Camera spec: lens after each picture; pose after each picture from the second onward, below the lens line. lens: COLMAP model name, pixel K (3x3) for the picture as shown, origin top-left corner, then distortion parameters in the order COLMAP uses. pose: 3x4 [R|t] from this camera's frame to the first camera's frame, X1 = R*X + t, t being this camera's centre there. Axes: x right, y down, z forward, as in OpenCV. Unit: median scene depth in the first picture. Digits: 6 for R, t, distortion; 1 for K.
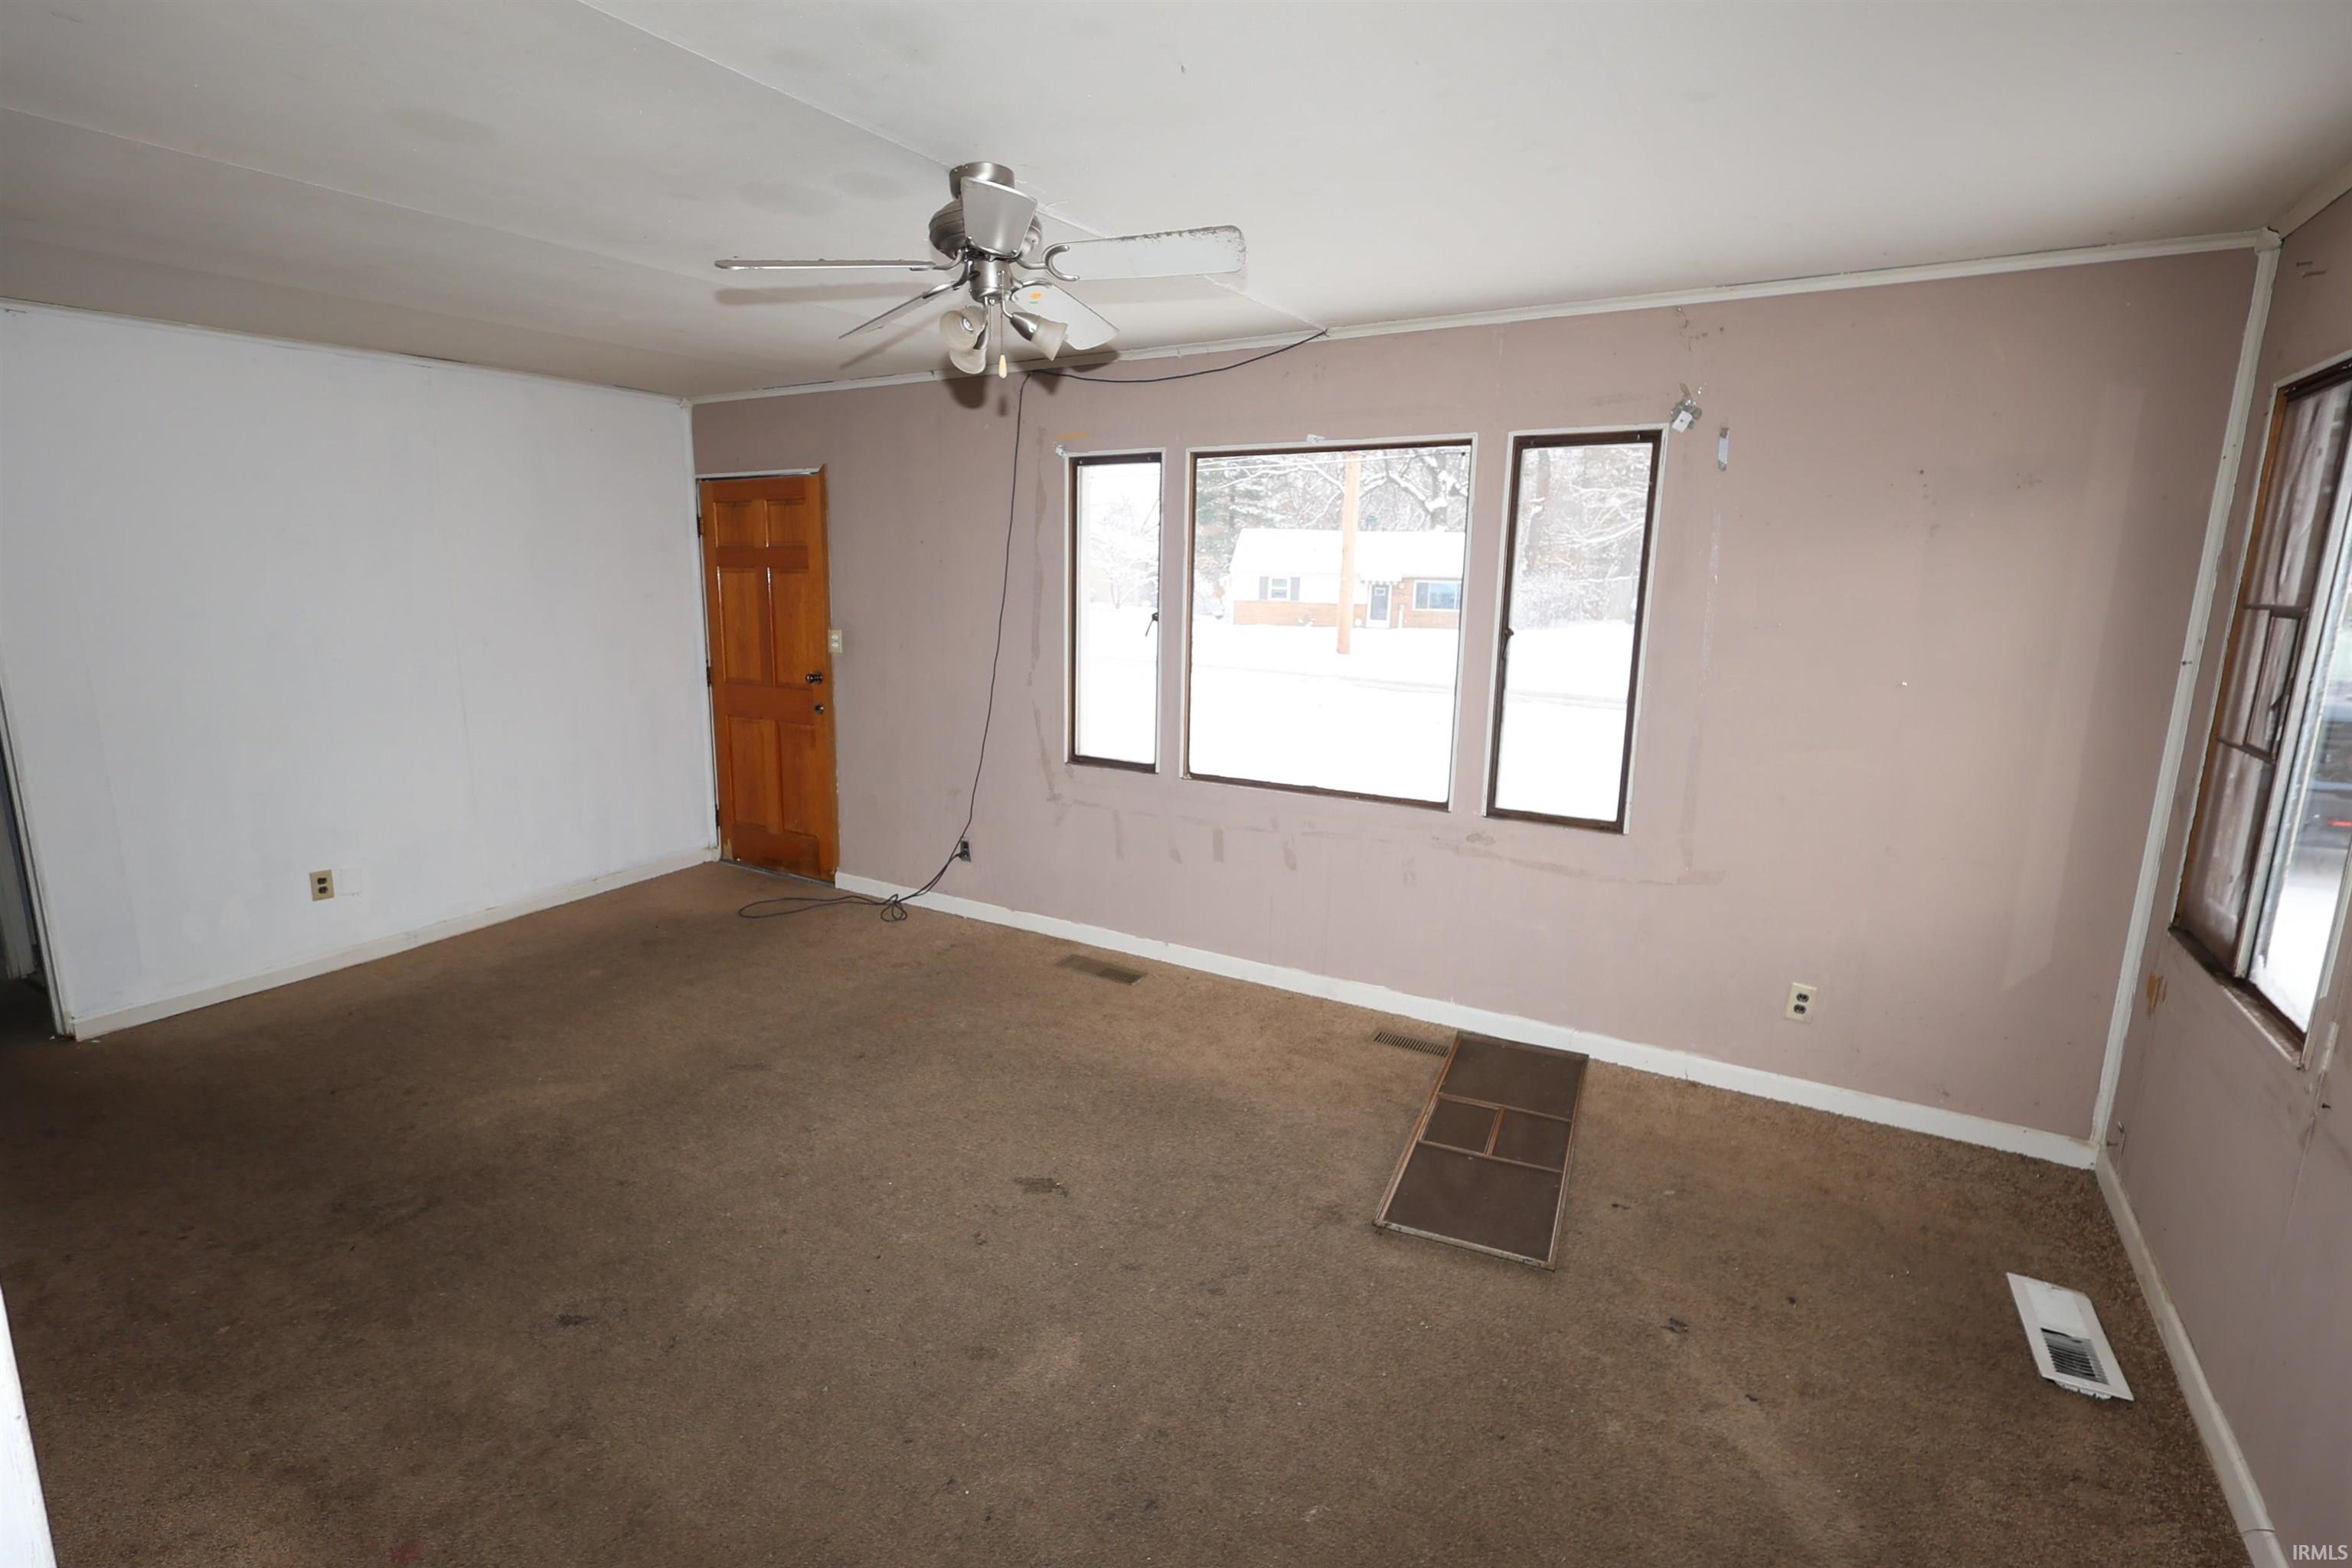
lens RADIAL K [[1102.1, 0, 1176.0], [0, 1102.1, 784.0], [0, 0, 1]] dist [-0.000750, 0.000006]
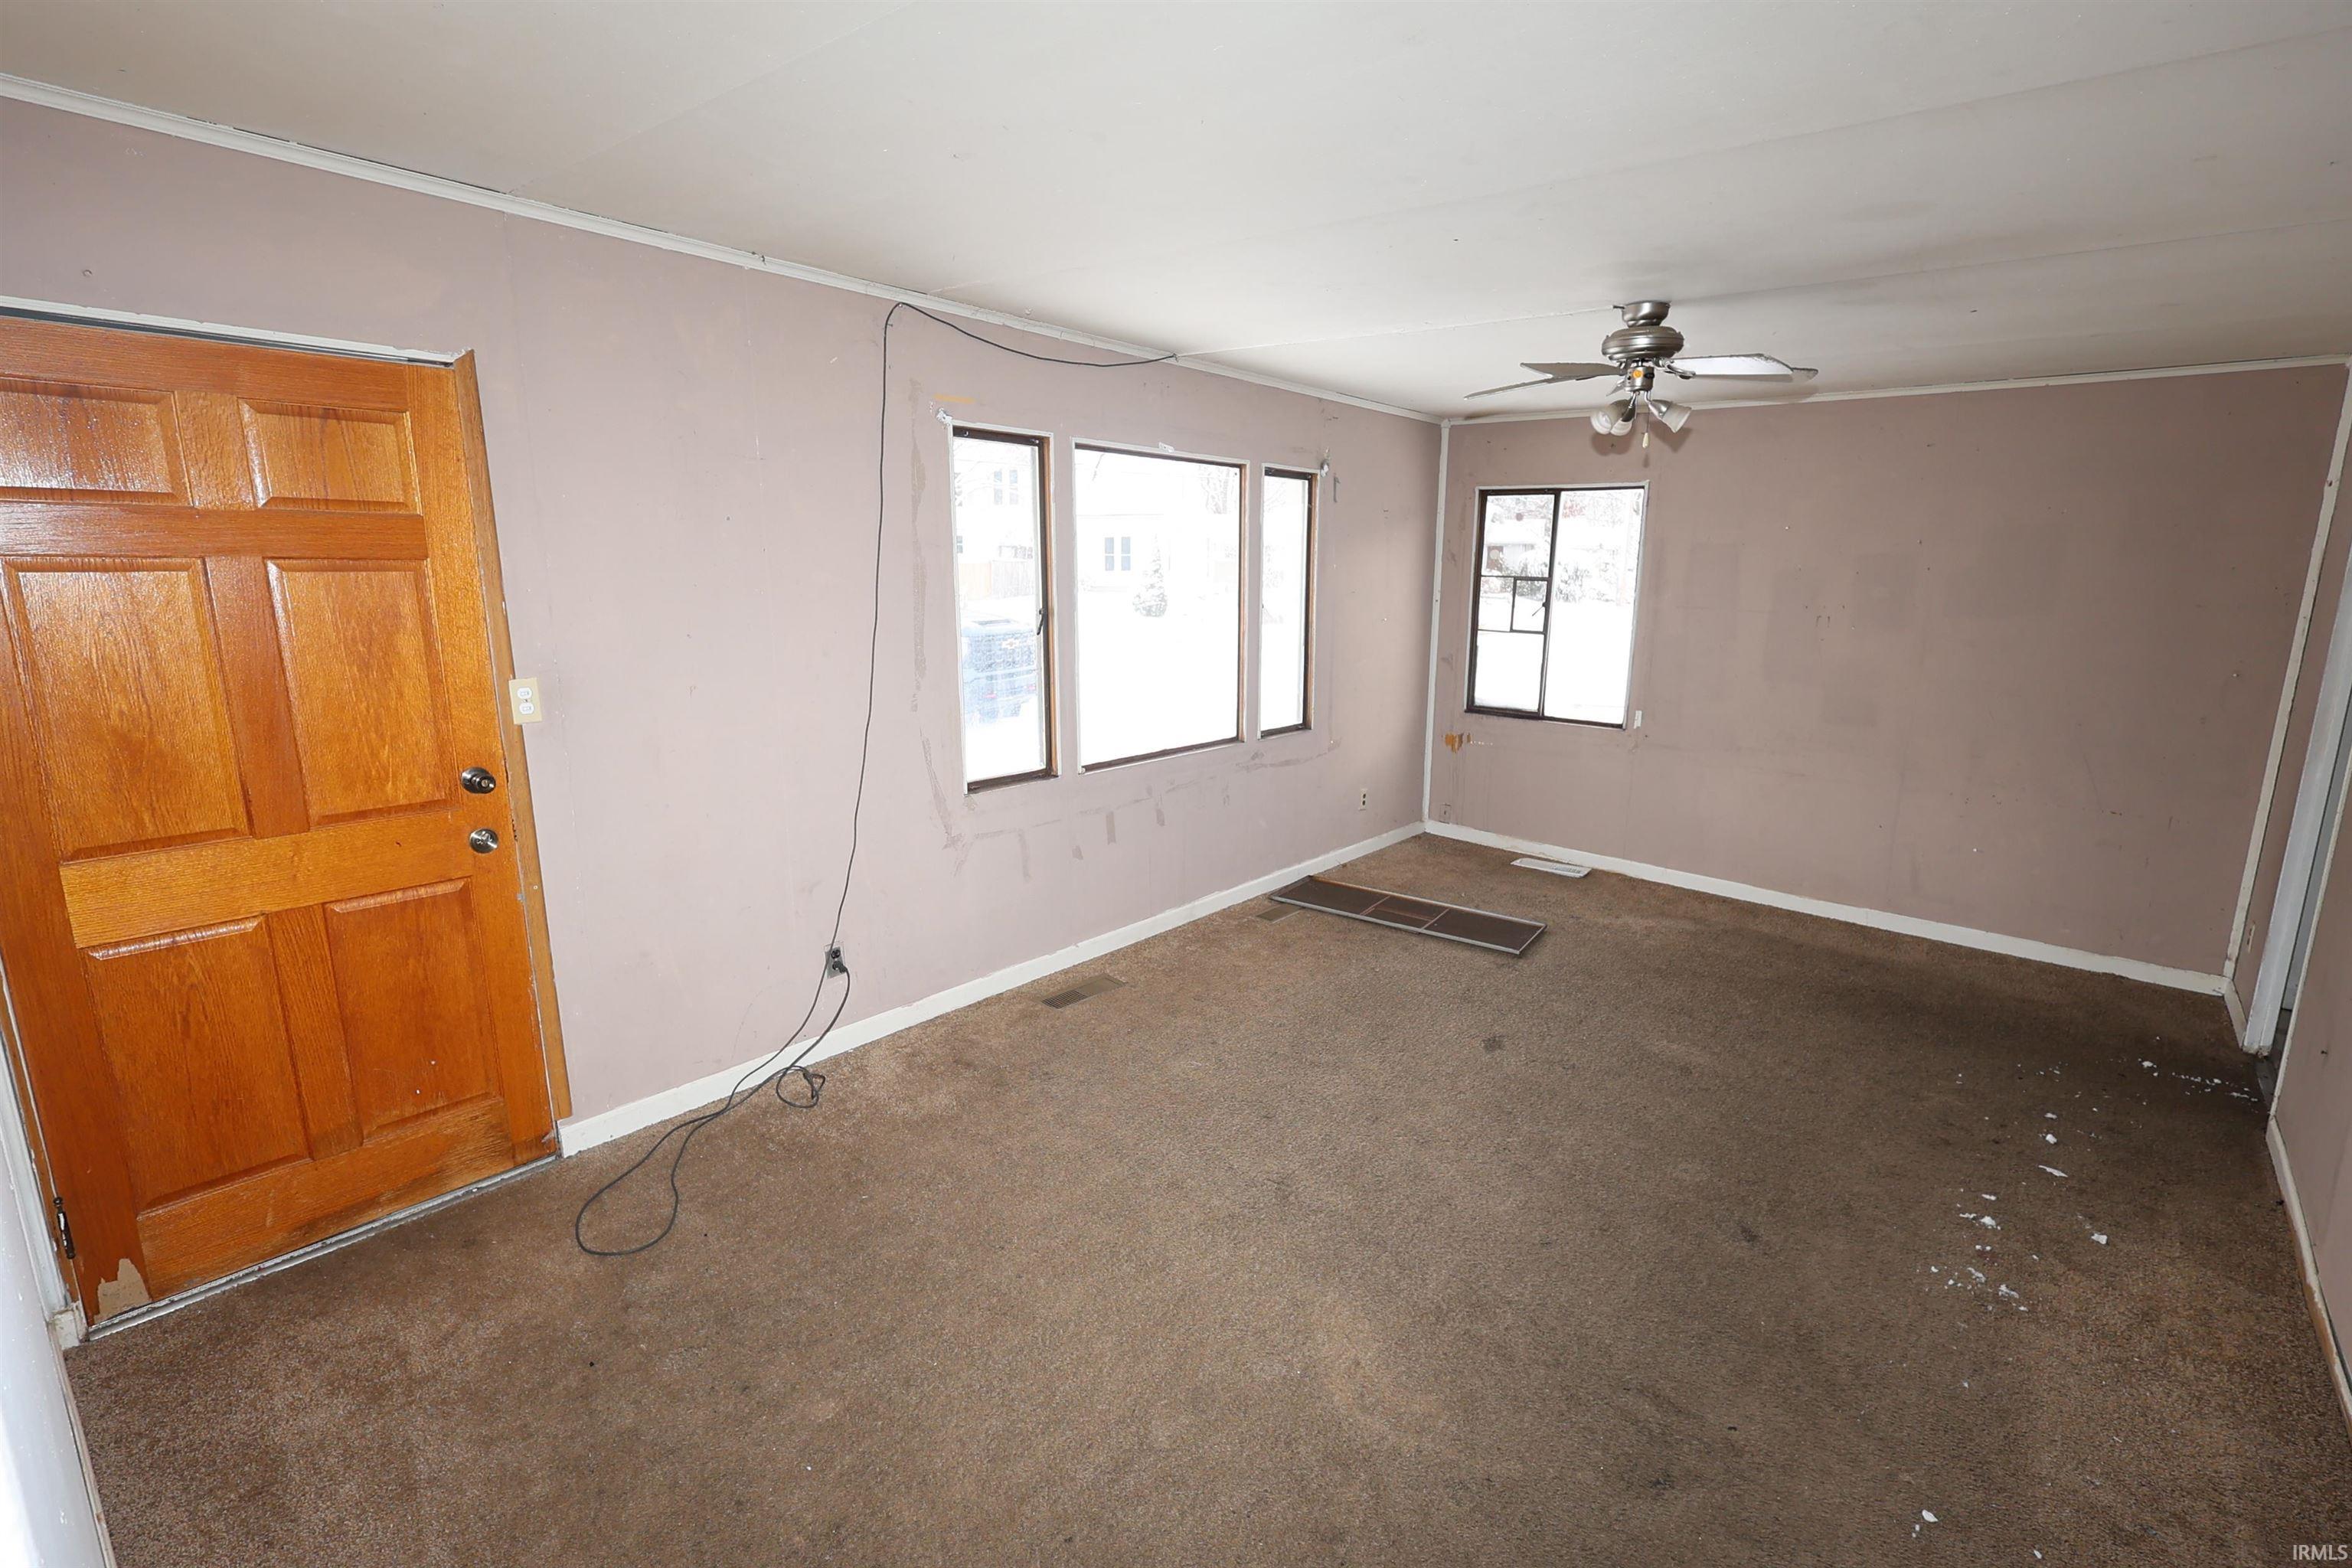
lens RADIAL K [[1089.9, 0, 1176.0], [0, 1089.9, 784.0], [0, 0, 1]] dist [-0.001411, -0.000188]
pose [[0.152141, -0.211118, 0.965548, -0.971705], [0.171183, 0.967784, 0.184634, -0.169532], [-0.973421, 0.137195, 0.183380, 0.773542]]
